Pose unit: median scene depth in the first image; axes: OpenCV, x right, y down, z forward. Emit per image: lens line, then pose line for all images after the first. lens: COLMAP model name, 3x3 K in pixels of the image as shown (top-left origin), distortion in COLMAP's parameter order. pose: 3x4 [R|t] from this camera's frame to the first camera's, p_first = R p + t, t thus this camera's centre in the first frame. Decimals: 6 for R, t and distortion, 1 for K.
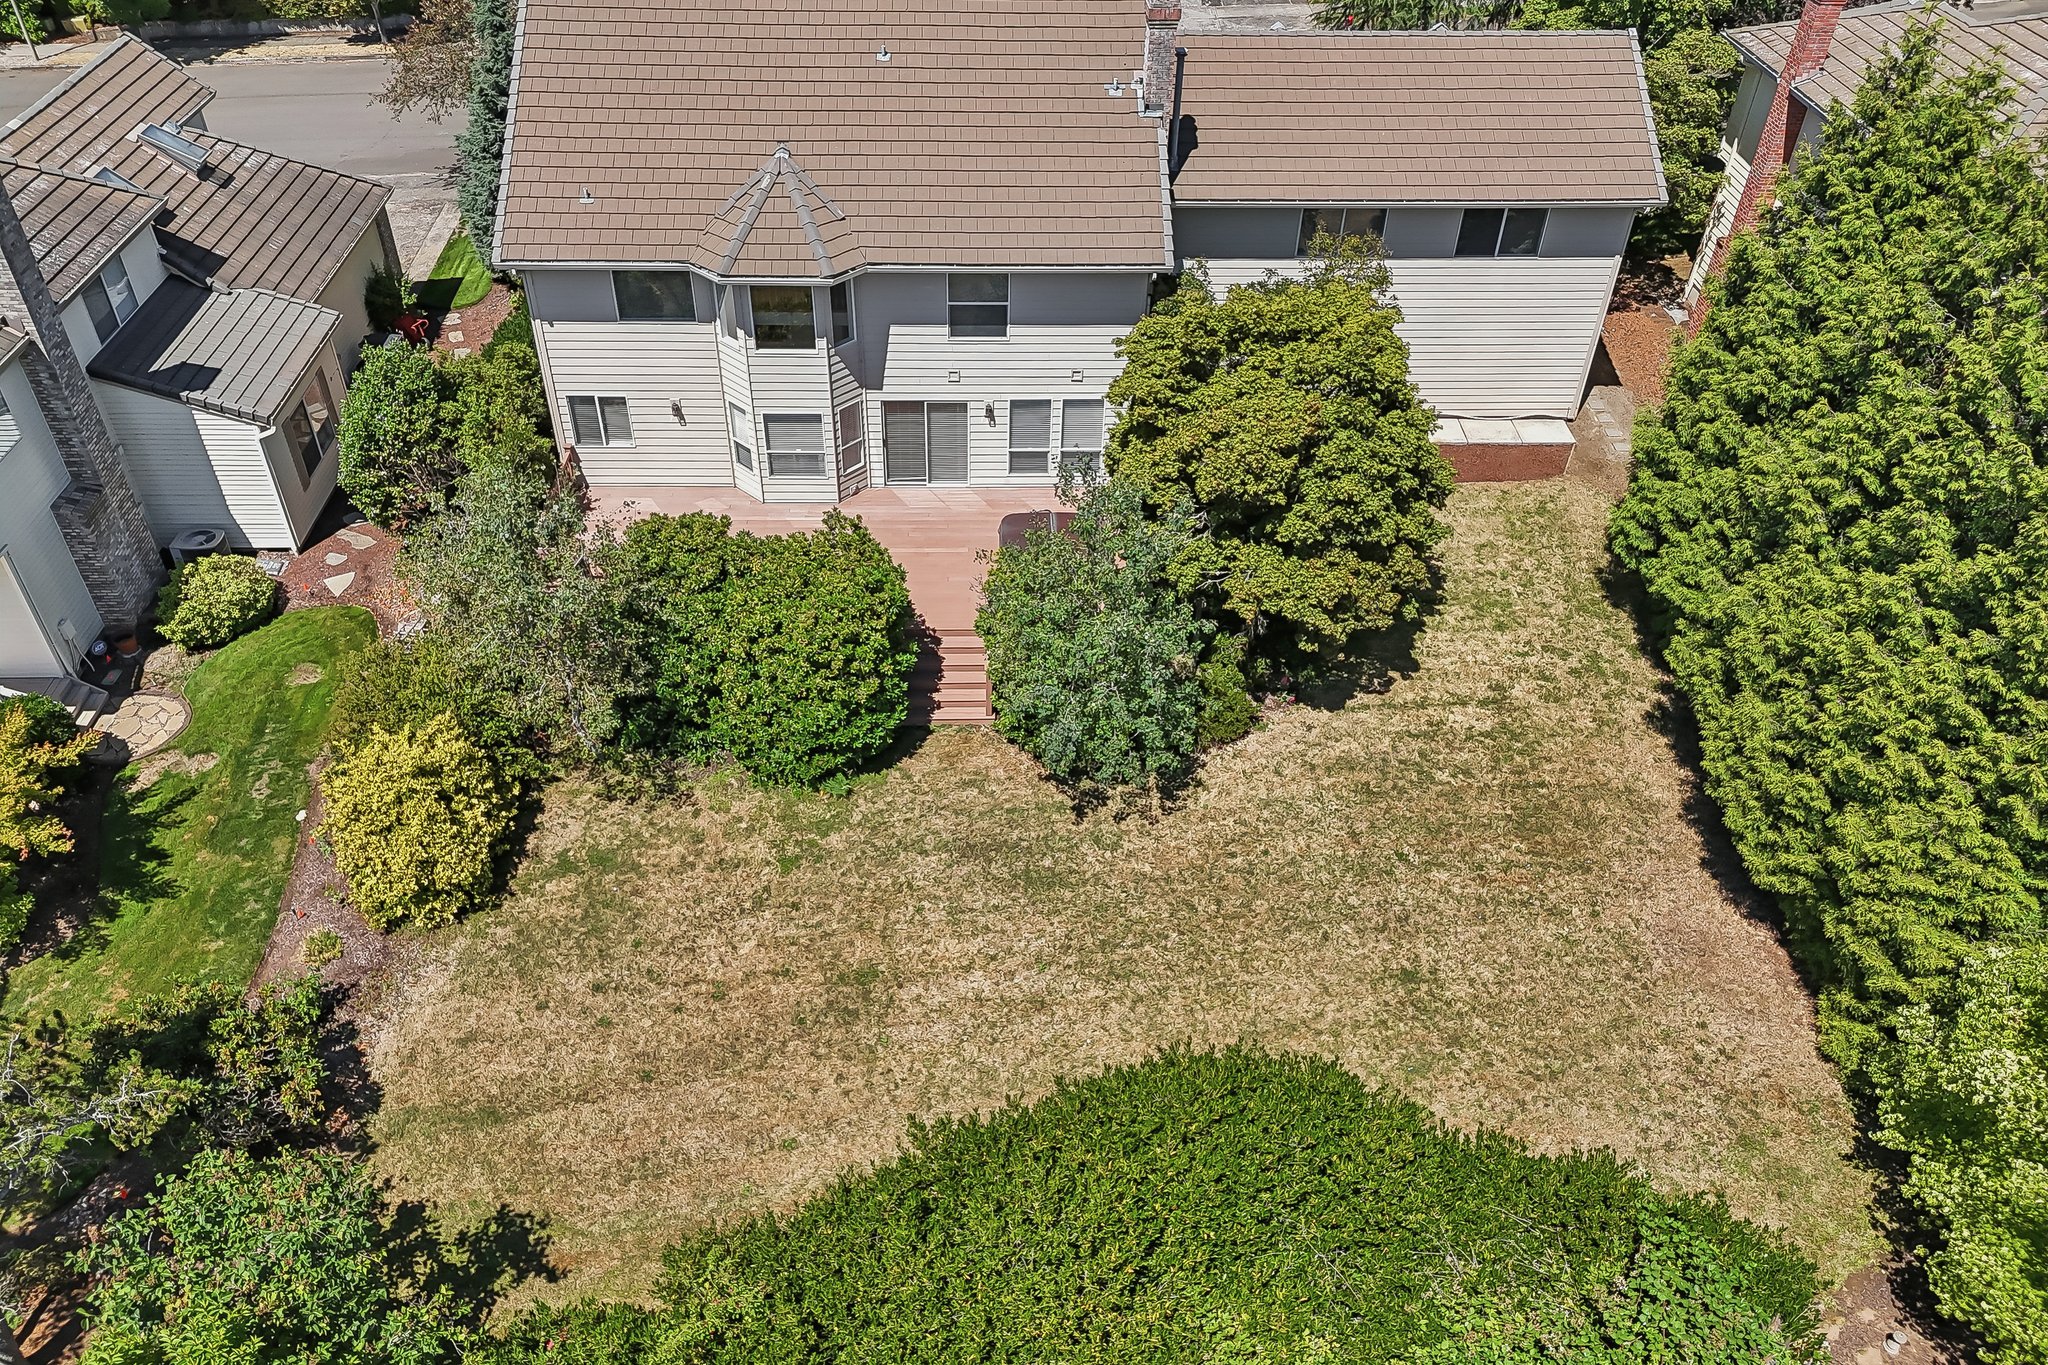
lens RADIAL K [[1509.3, 0, 1018.6], [0, 1509.3, 689.7], [0, 0, 1]] dist [0.073123, -0.081598]
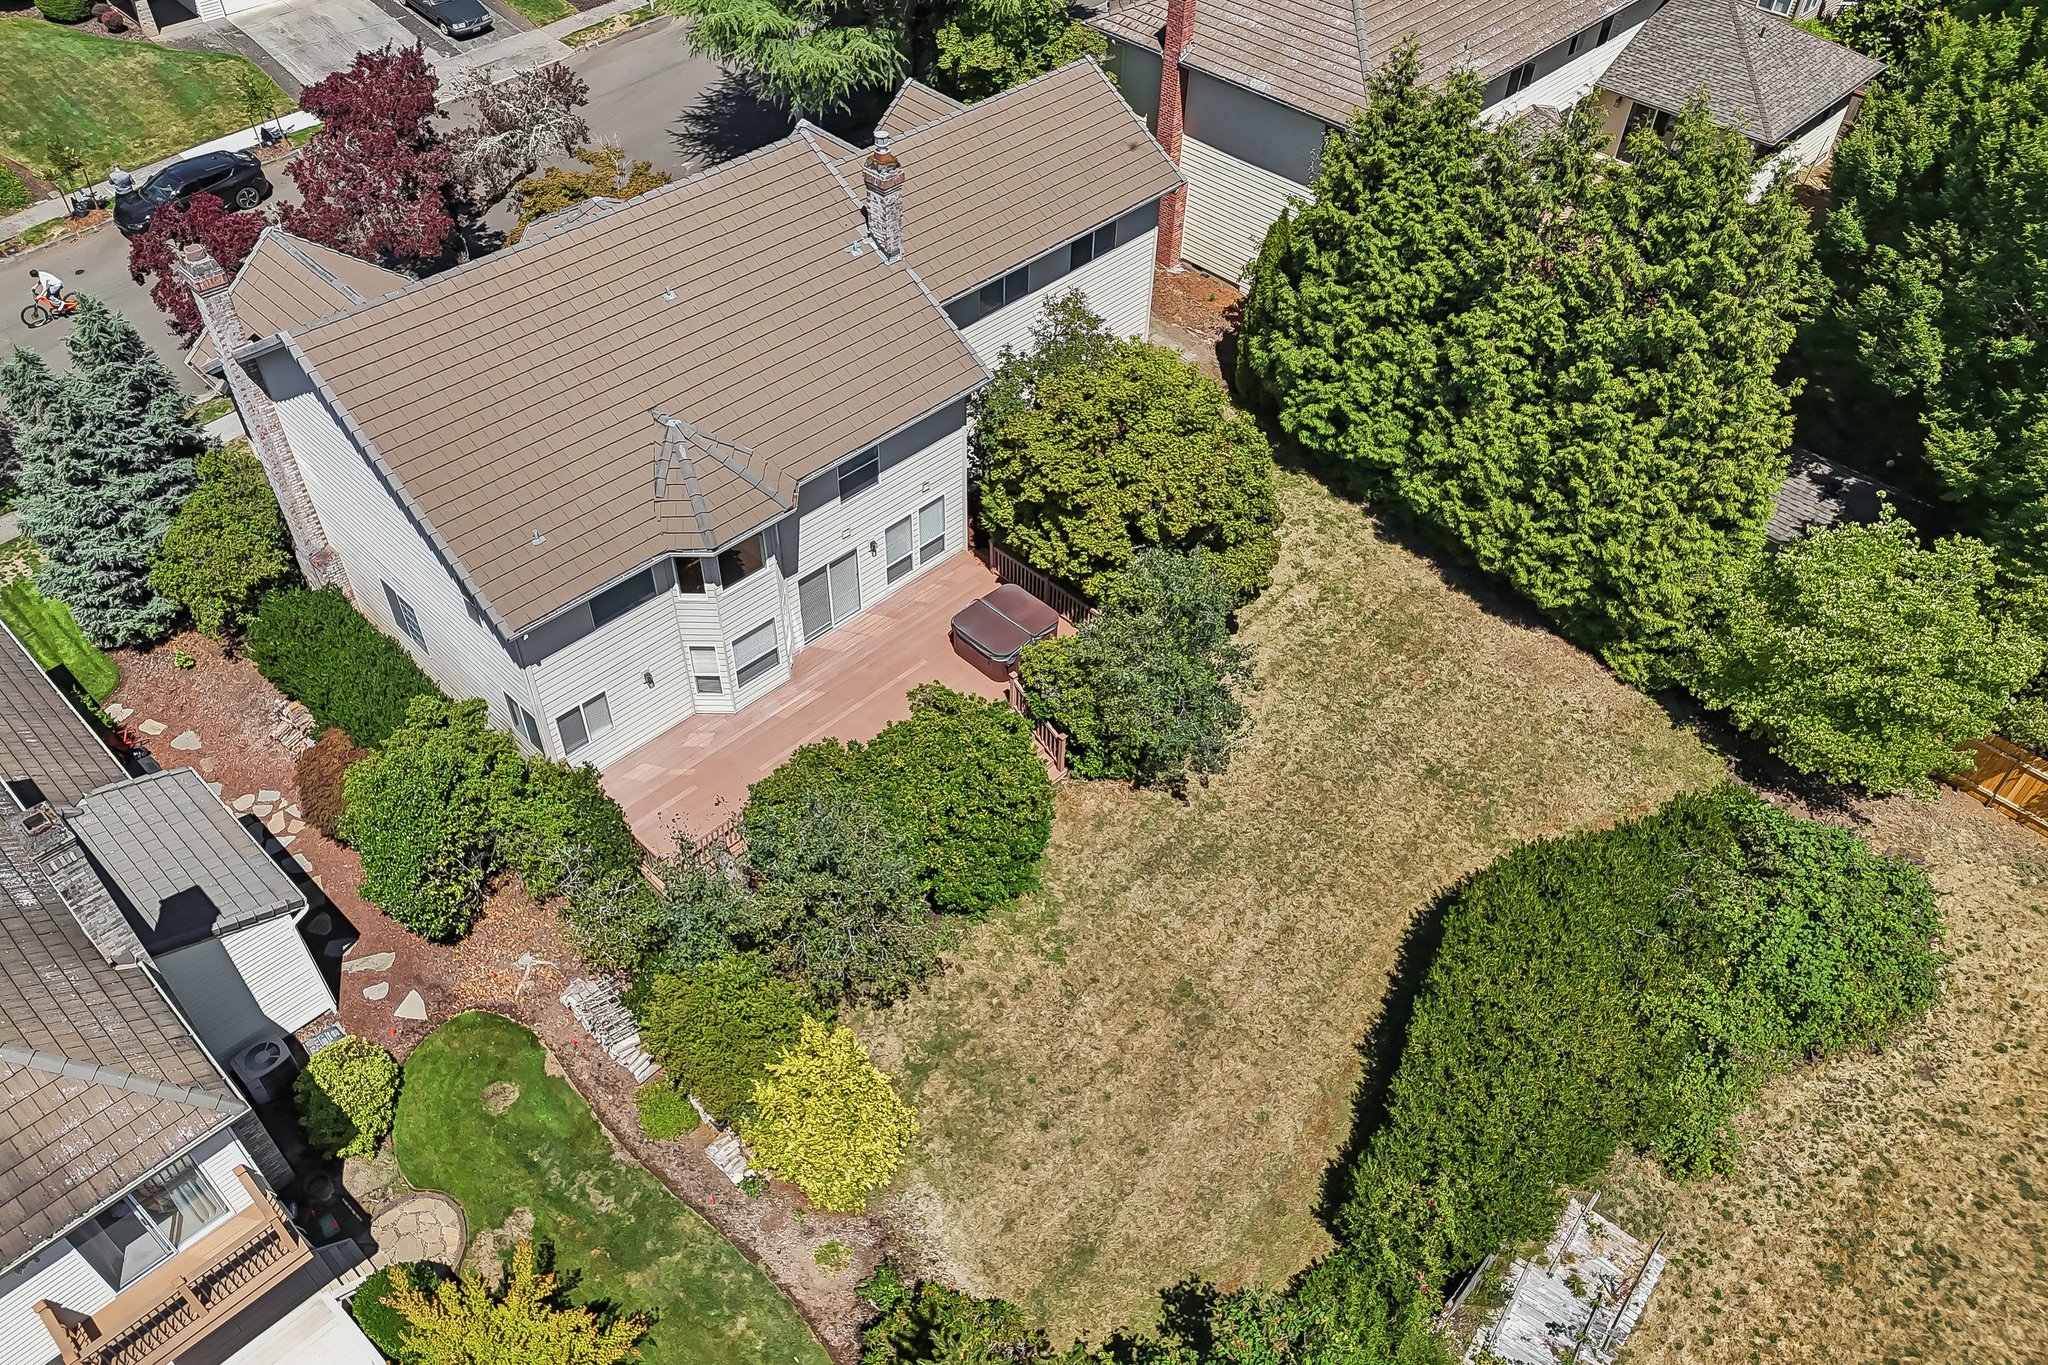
lens RADIAL K [[1509.3, 0, 1018.6], [0, 1509.3, 689.7], [0, 0, 1]] dist [0.073123, -0.081598]
pose [[0.722989, -0.489393, 0.487629, -0.628544], [0.434581, 0.870857, 0.229671, -0.347244], [-0.537054, 0.045865, 0.842300, -0.020055]]
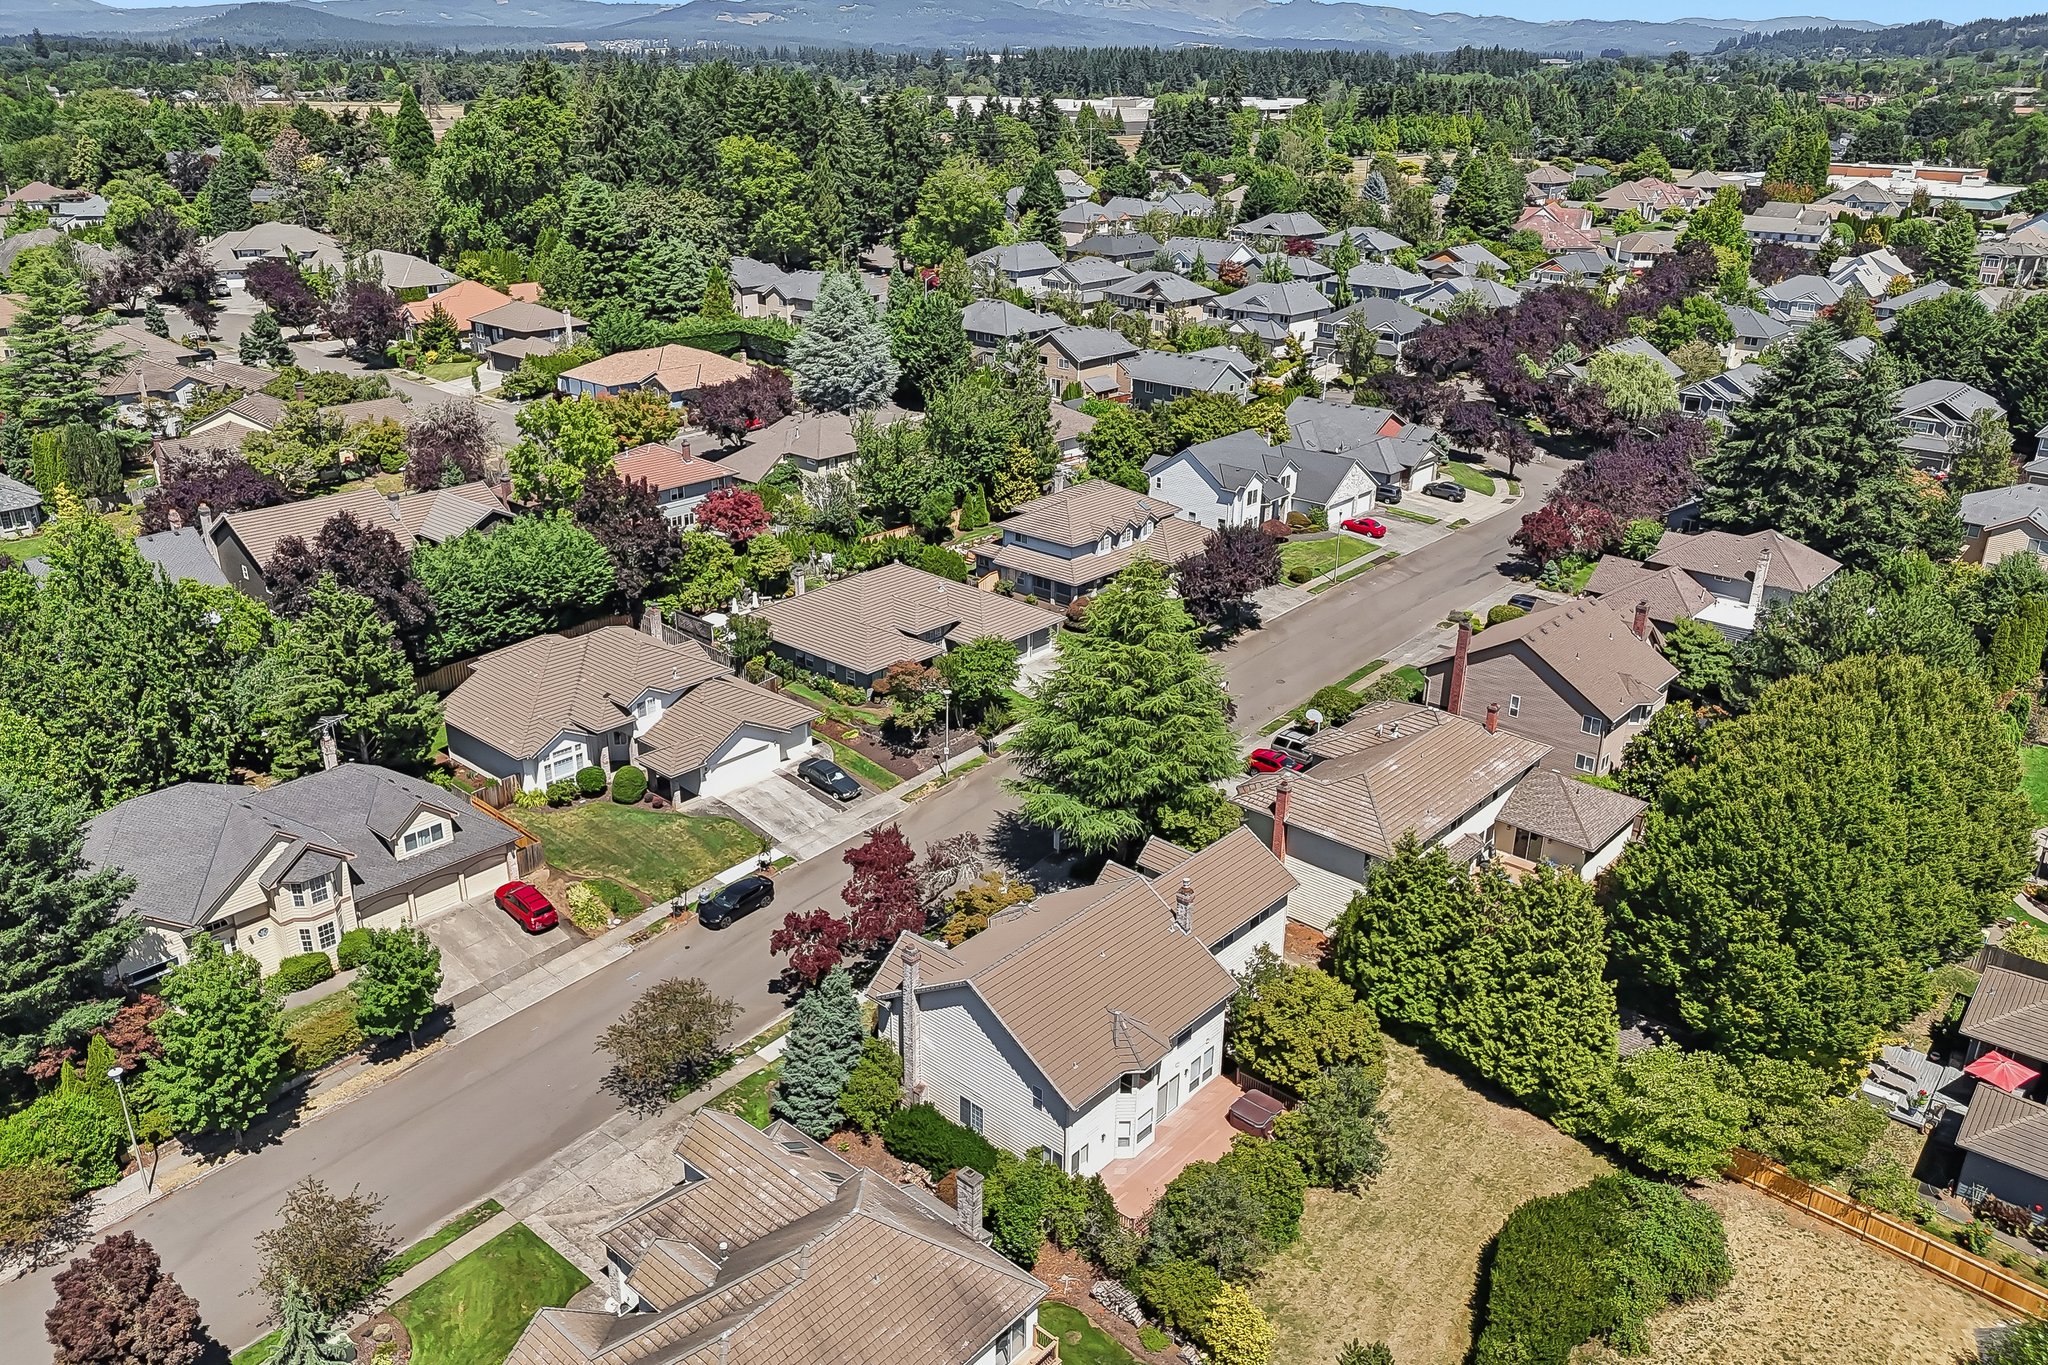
lens RADIAL K [[1509.3, 0, 1018.6], [0, 1509.3, 689.7], [0, 0, 1]] dist [0.073123, -0.081598]
pose [[0.685420, -0.286067, 0.669601, -1.813882], [0.461422, 0.882026, -0.095504, -0.683663], [-0.563285, 0.374428, 0.736555, -0.901654]]
